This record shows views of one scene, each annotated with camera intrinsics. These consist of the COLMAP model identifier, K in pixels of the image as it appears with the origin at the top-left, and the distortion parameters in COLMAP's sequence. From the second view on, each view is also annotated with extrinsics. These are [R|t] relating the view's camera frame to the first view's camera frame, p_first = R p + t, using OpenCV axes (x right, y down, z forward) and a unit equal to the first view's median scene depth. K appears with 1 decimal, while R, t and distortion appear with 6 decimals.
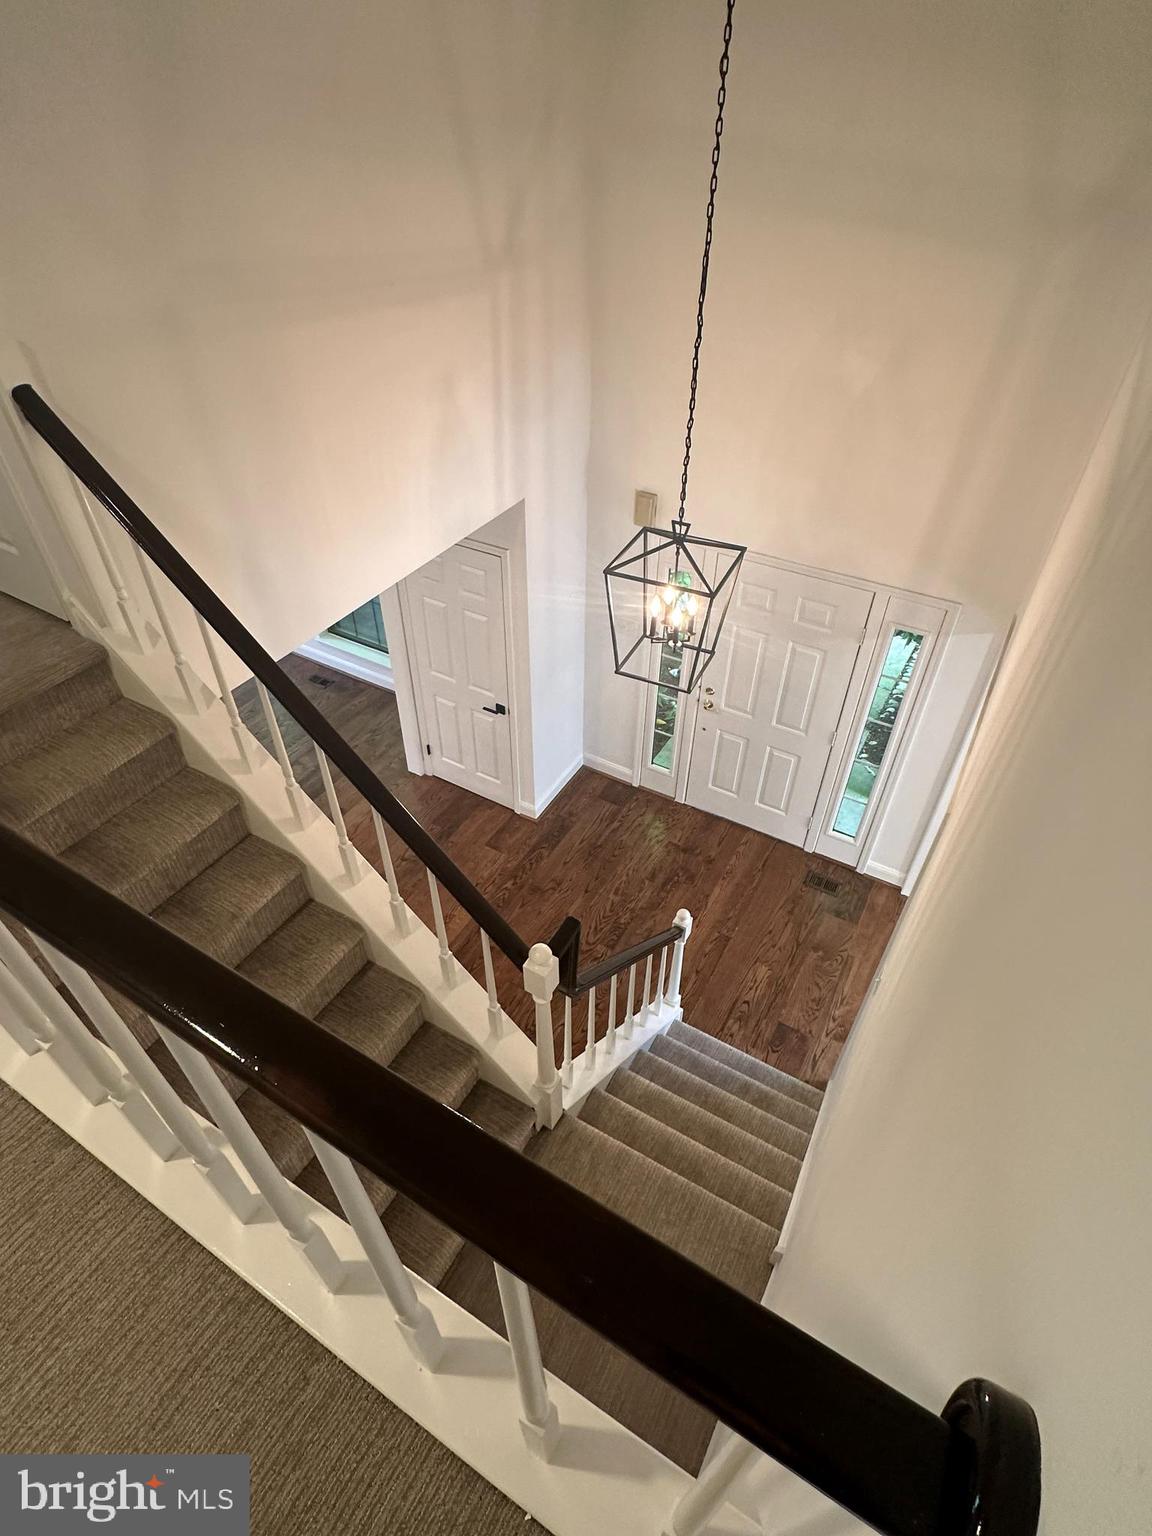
lens RADIAL K [[806.1, 0, 577.2], [0, 806.1, 773.0], [0, 0, 1]] dist [-0.002251, 0.000539]
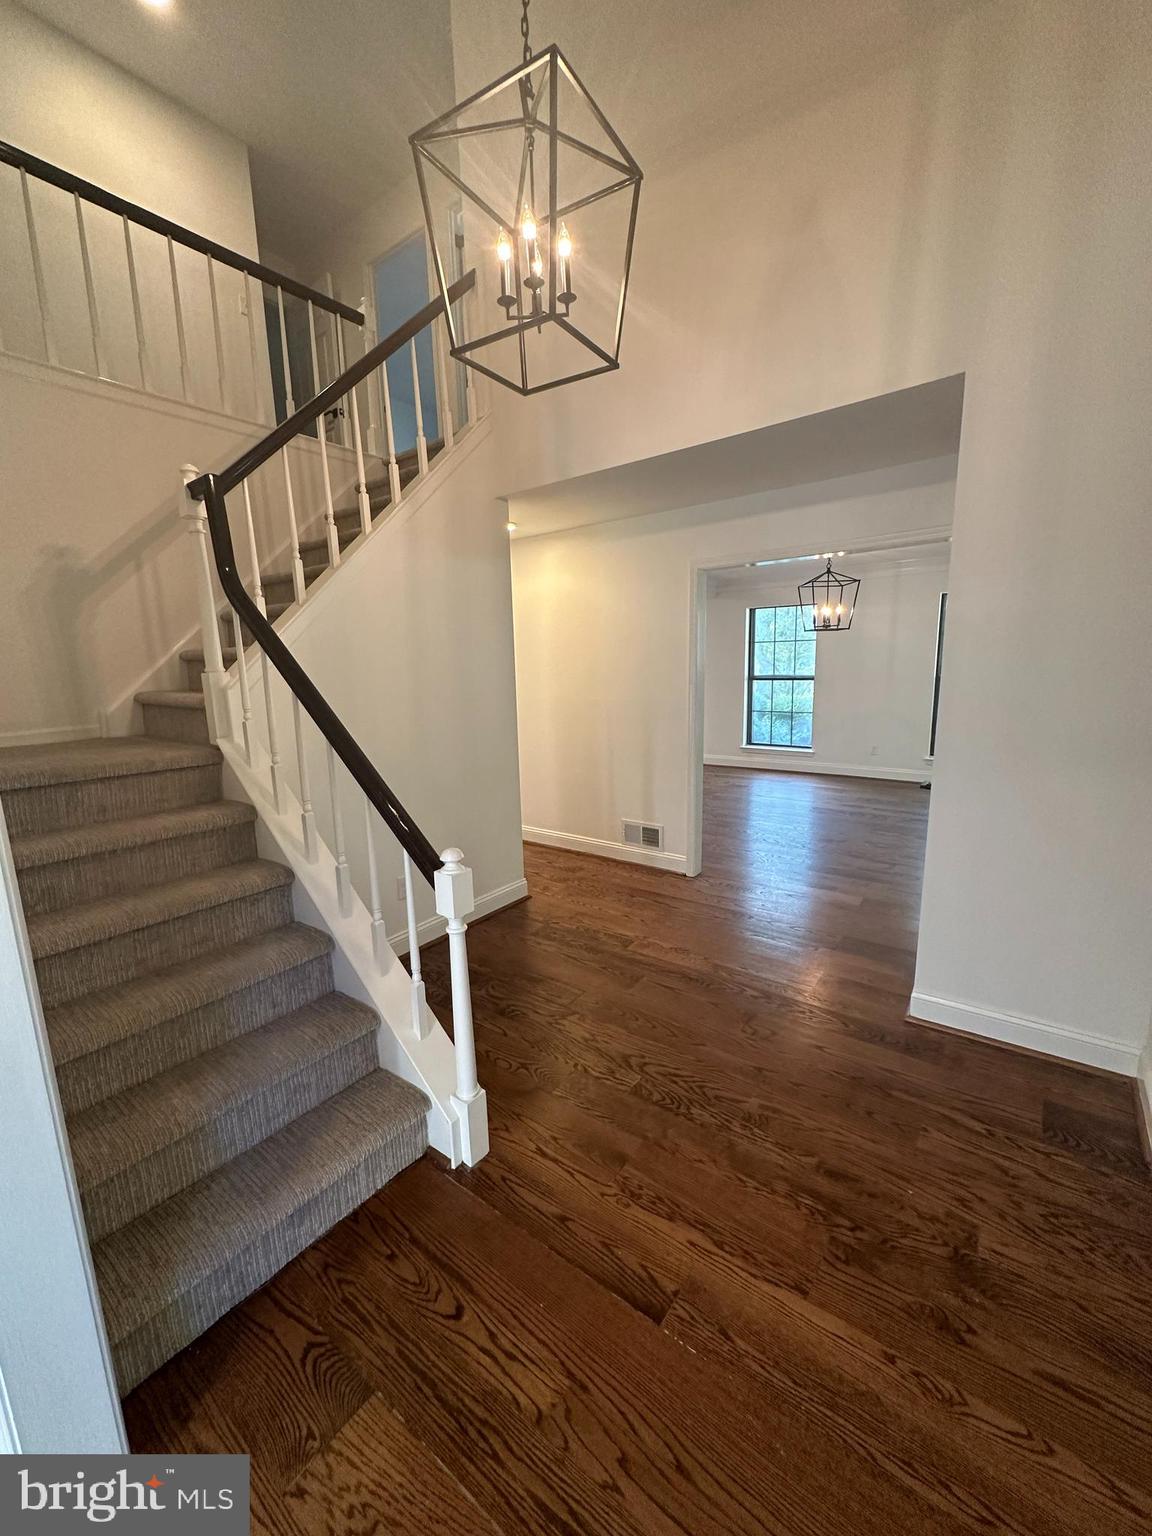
lens RADIAL K [[628.9, 0, 578.7], [0, 628.9, 769.1], [0, 0, 1]] dist [-0.004860, 0.001274]
pose [[-0.131628, 0.165298, -0.977420, 0.428788], [-0.639995, 0.738803, 0.211132, -0.014755], [0.757021, 0.653335, 0.008543, 0.810986]]
